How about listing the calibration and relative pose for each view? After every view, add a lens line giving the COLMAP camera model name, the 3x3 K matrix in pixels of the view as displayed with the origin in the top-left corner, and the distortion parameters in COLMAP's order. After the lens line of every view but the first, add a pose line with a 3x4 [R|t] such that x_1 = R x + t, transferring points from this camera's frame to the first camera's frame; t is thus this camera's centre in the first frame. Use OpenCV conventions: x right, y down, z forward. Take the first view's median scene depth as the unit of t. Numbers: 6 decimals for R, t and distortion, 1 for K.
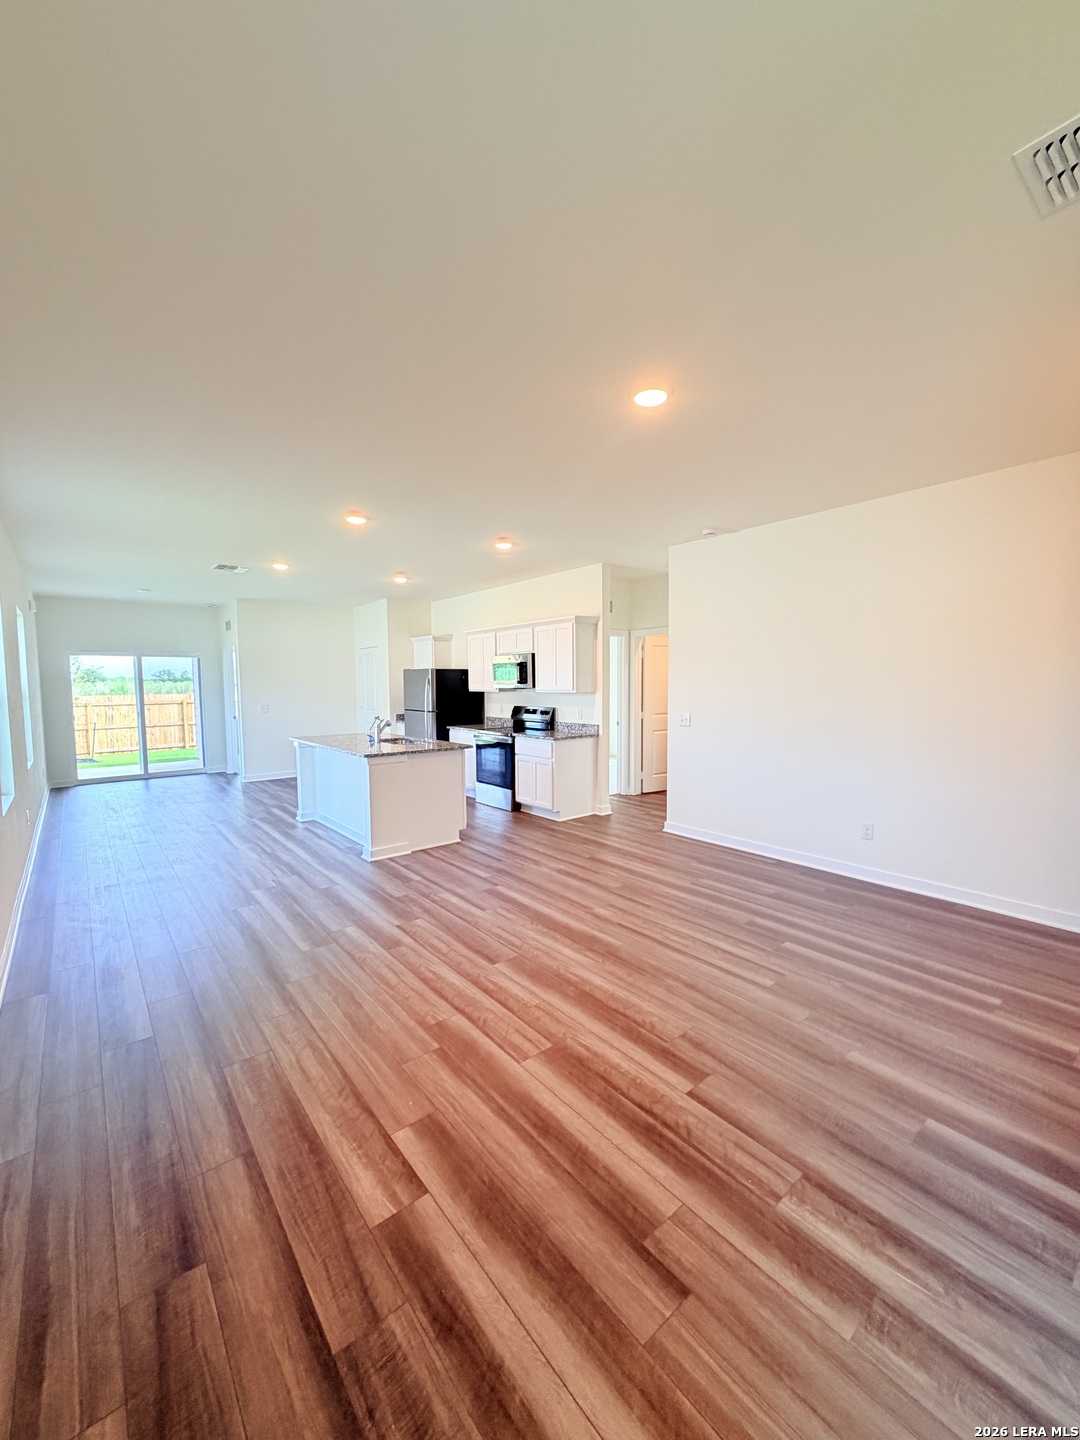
lens RADIAL K [[568.2, 0, 533.3], [0, 568.2, 717.8], [0, 0, 1]] dist [0.000434, 0.000047]
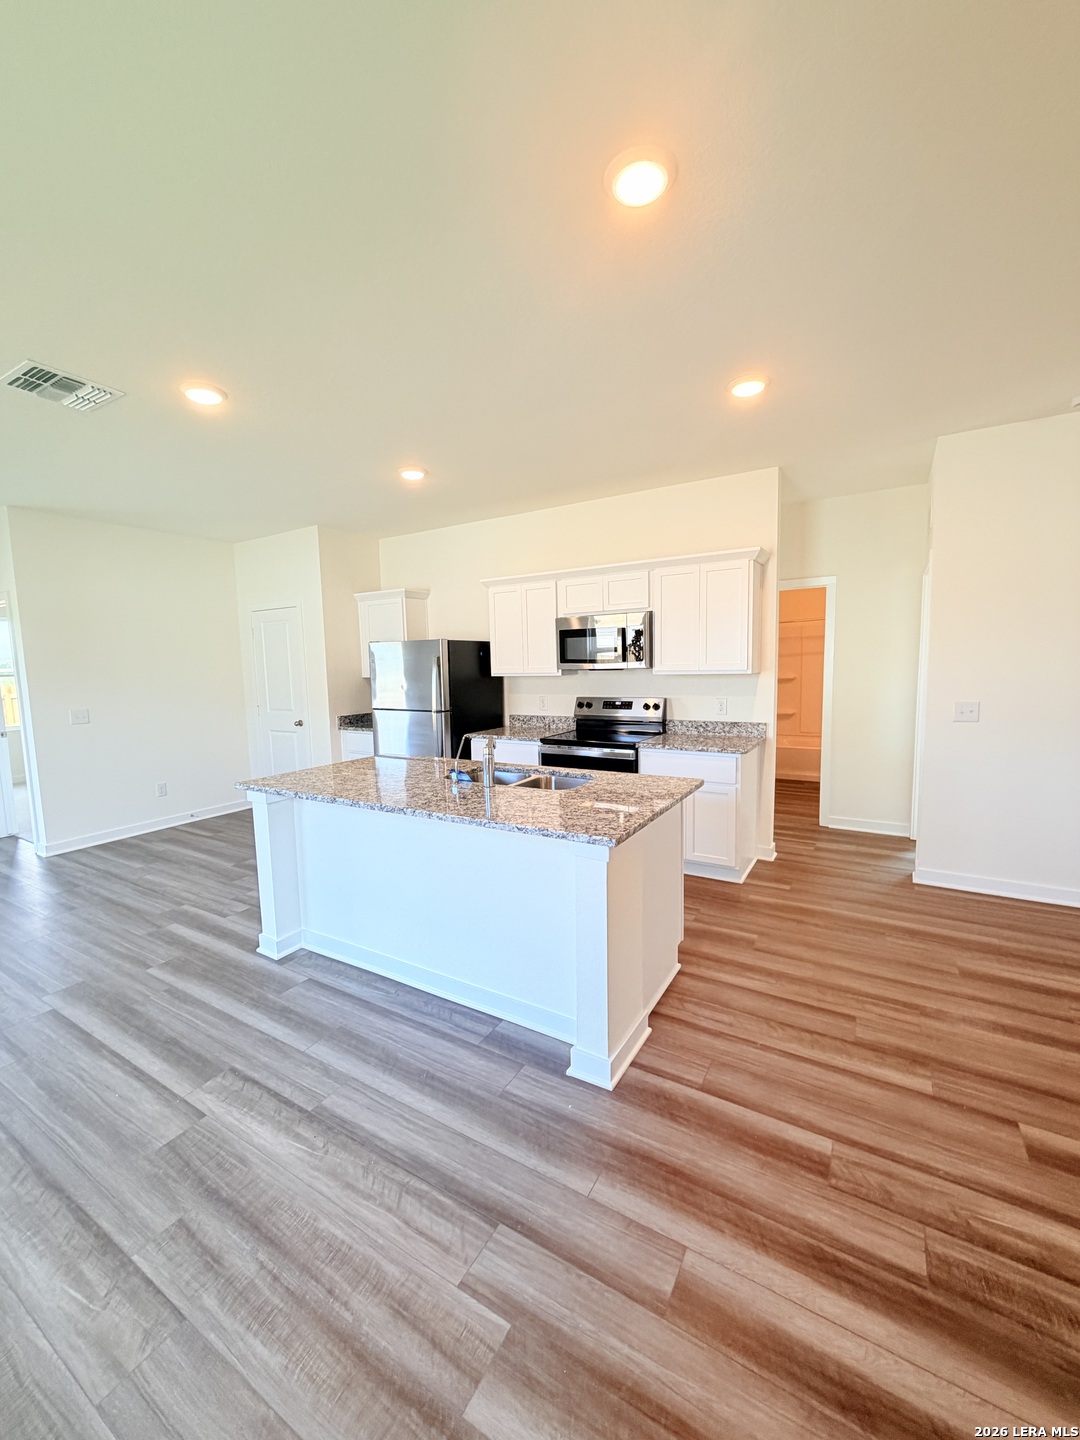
lens RADIAL K [[568.2, 0, 533.3], [0, 568.2, 717.8], [0, 0, 1]] dist [0.000434, 0.000047]
pose [[0.938972, -0.045837, 0.340927, -0.364849], [0.036195, 0.998746, 0.034593, -0.026459], [-0.342085, -0.020142, 0.939453, 0.494751]]
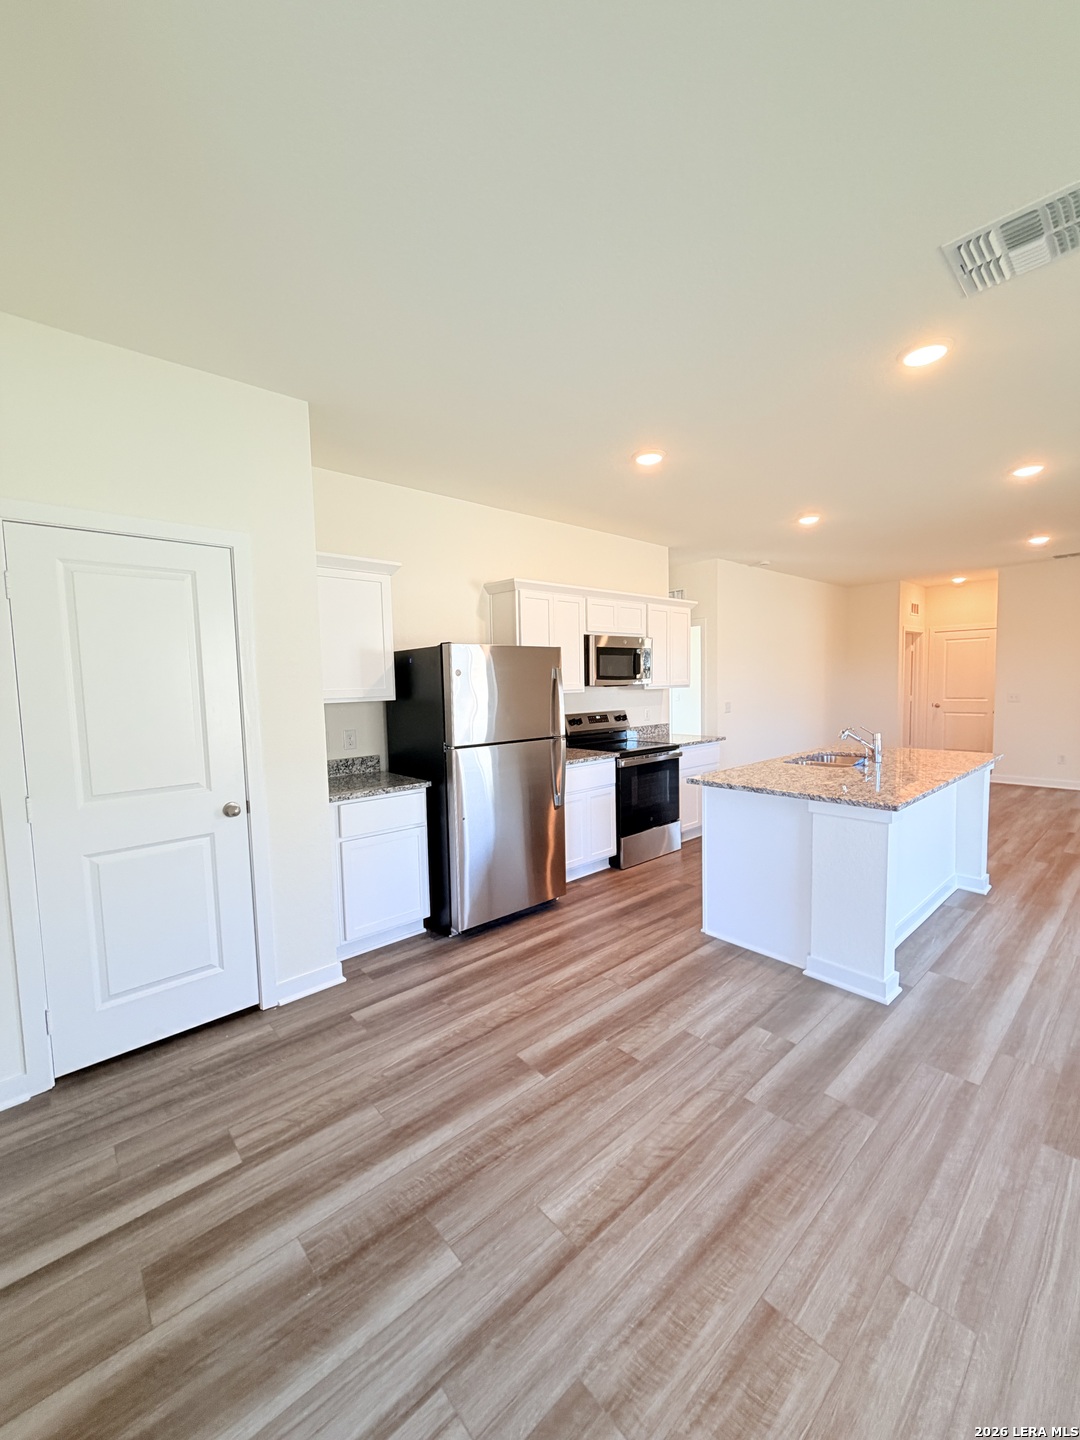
lens RADIAL K [[568.6, 0, 540.0], [0, 568.6, 720.0], [0, 0, 1]] dist [0.001611, 0.000232]
pose [[-0.043367, -0.060367, 0.997234, -0.825805], [0.085426, 0.994293, 0.063904, -0.072354], [-0.995400, 0.087961, -0.037963, 1.290880]]
